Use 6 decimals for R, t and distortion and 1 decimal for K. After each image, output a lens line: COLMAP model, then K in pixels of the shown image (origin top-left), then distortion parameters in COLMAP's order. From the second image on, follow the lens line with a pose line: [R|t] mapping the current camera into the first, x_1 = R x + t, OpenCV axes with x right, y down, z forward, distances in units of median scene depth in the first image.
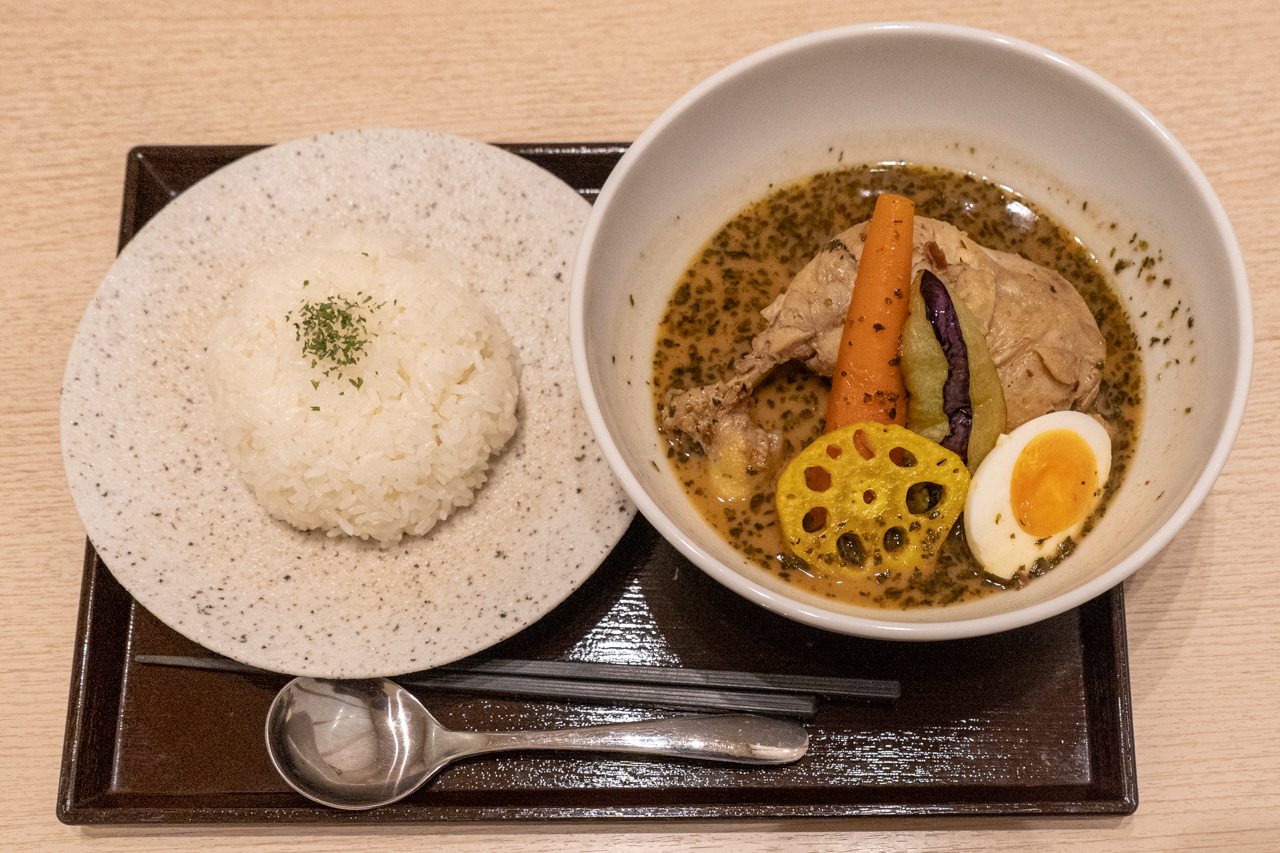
lens RADIAL K [[1127.8, 0, 637.9], [0, 1127.8, 427.6], [0, 0, 1]] dist [-0.008074, 0.024316]
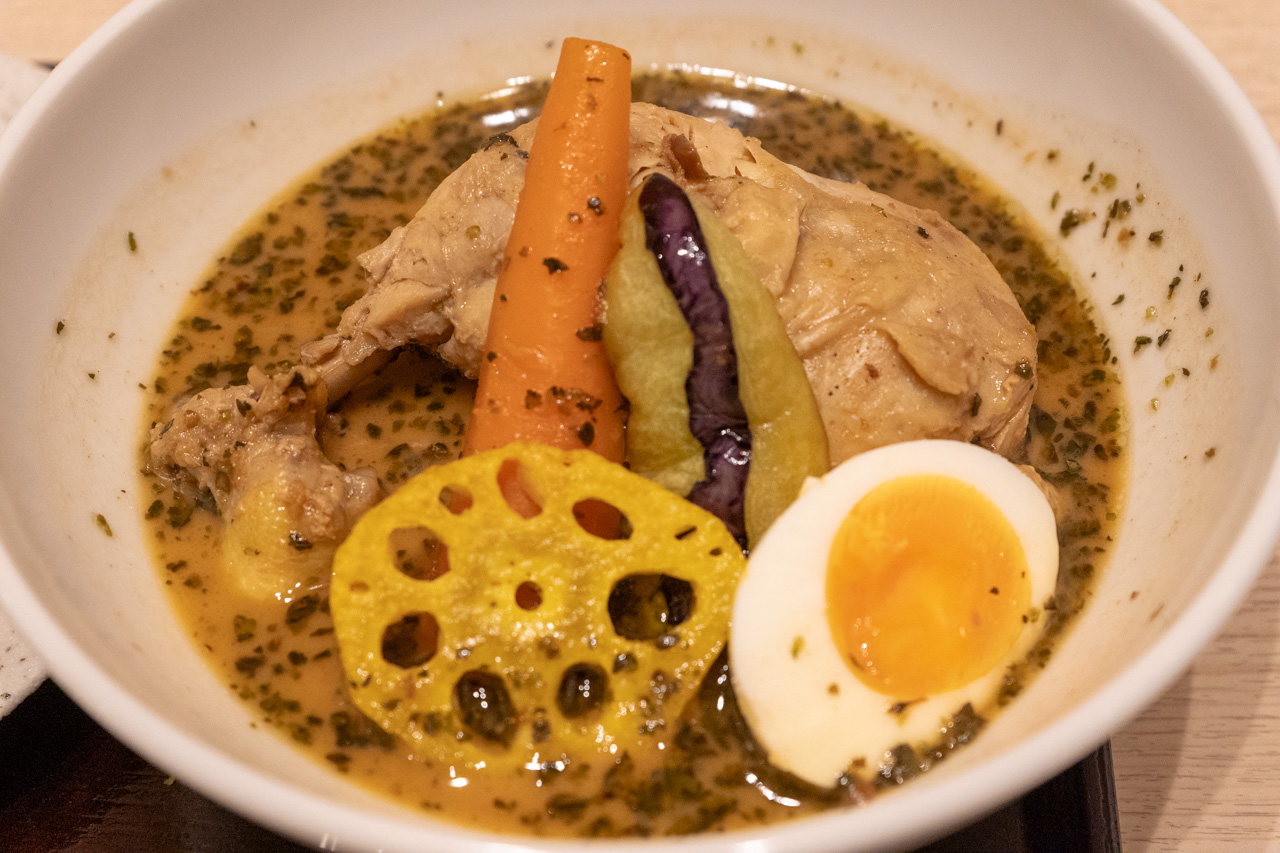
lens RADIAL K [[1290.8, 0, 642.4], [0, 1290.8, 423.3], [0, 0, 1]] dist [0.023296, 0.000000]
pose [[0.995912, 0.005302, -0.090176, 0.299857], [-0.032514, 0.952405, -0.303096, 0.155074], [0.084277, 0.304789, 0.948684, 0.450916]]
